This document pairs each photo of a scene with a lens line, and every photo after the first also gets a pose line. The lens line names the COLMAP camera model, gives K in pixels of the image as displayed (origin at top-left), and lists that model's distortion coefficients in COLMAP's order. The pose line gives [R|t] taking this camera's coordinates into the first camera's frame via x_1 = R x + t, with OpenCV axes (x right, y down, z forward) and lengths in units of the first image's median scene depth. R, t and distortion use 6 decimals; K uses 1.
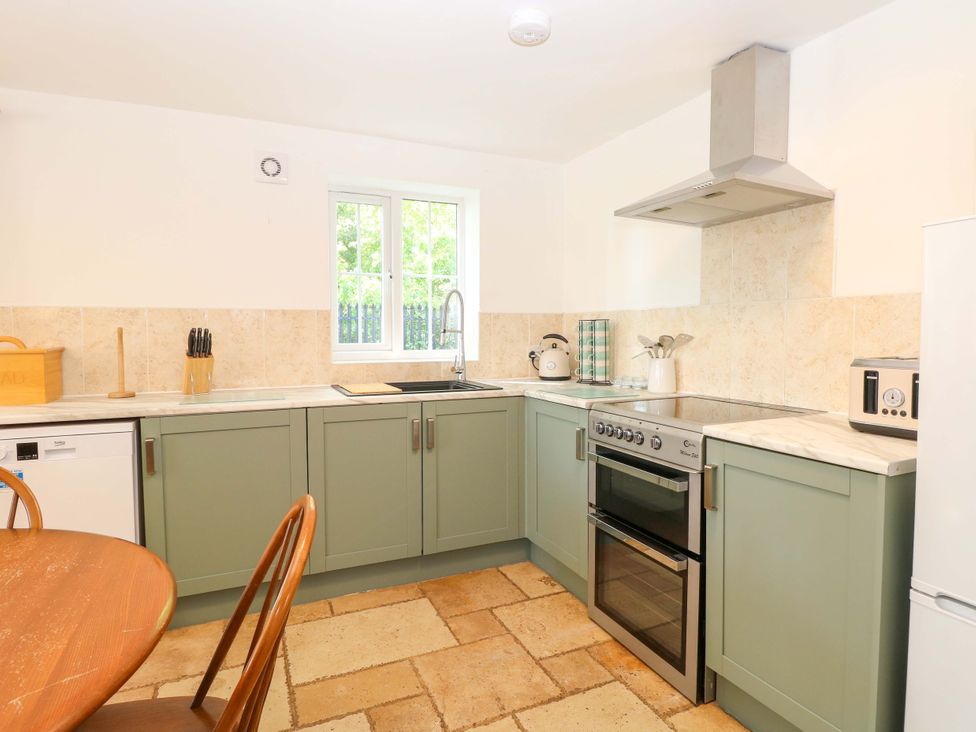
lens RADIAL K [[537.0, 0, 489.7], [0, 537.0, 360.0], [0, 0, 1]] dist [-0.012050, -0.006674]
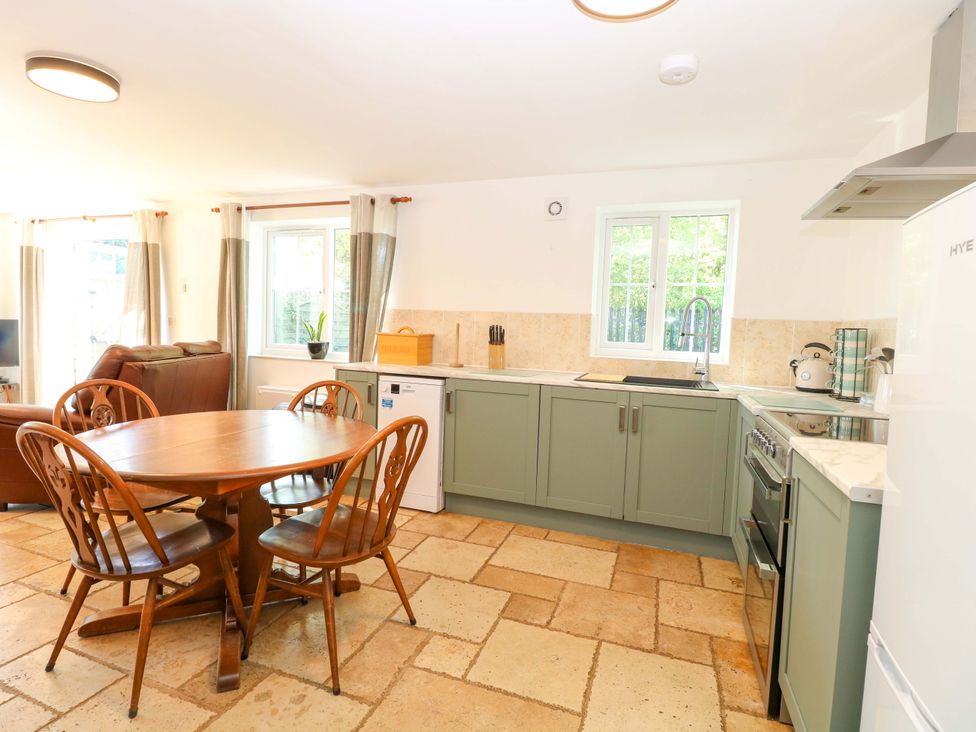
lens RADIAL K [[513.0, 0, 493.8], [0, 513.0, 358.3], [0, 0, 1]] dist [-0.001760, -0.010996]
pose [[0.721572, 0.070694, -0.688721, 0.438030], [-0.074774, 0.996912, 0.023988, -0.000911], [0.688290, 0.034189, 0.724630, -0.040122]]
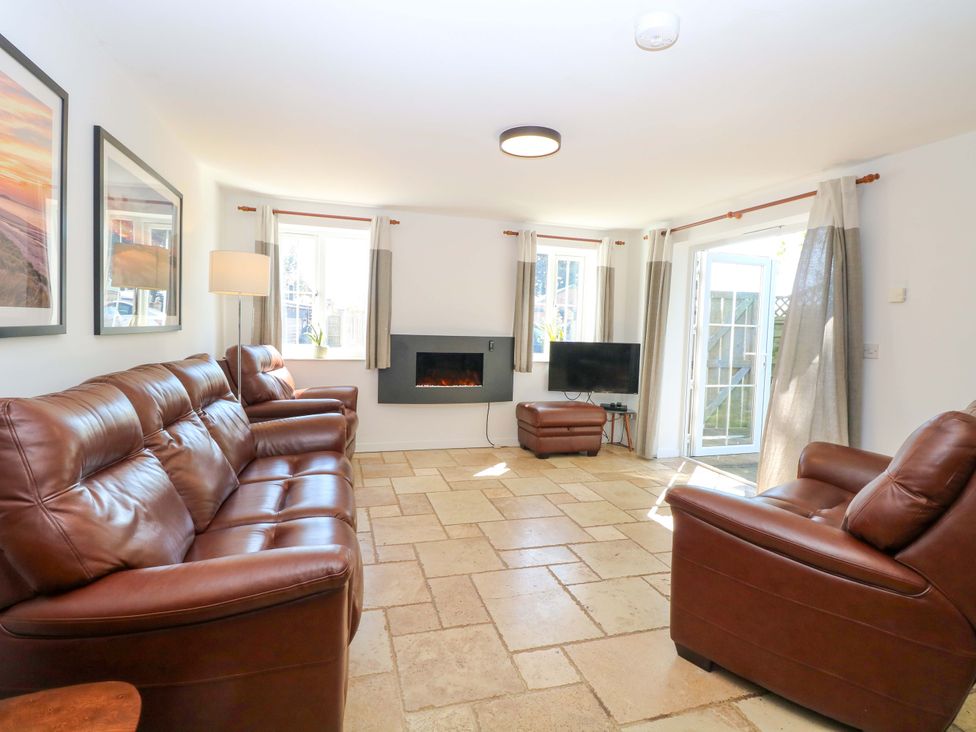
lens RADIAL K [[513.0, 0, 490.9], [0, 513.0, 356.8], [0, 0, 1]] dist [-0.001760, -0.010996]
pose [[-0.122731, 0.052754, -0.991037, -0.479683], [-0.083996, 0.994451, 0.063338, 0.011739], [0.988879, 0.091016, -0.117618, -0.215849]]
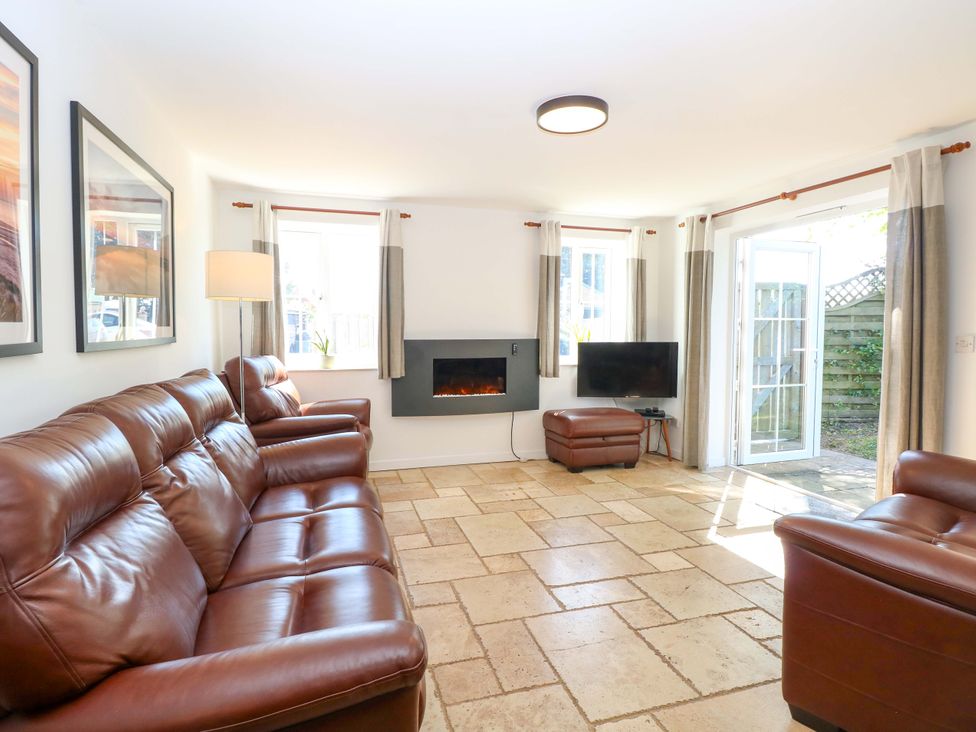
lens RADIAL K [[537.0, 0, 491.0], [0, 537.0, 357.8], [0, 0, 1]] dist [-0.012050, -0.006674]
pose [[-0.121970, 0.053900, -0.991069, -0.575114], [-0.055951, 0.996563, 0.061084, 0.014628], [0.990956, 0.062901, -0.118535, -0.309329]]
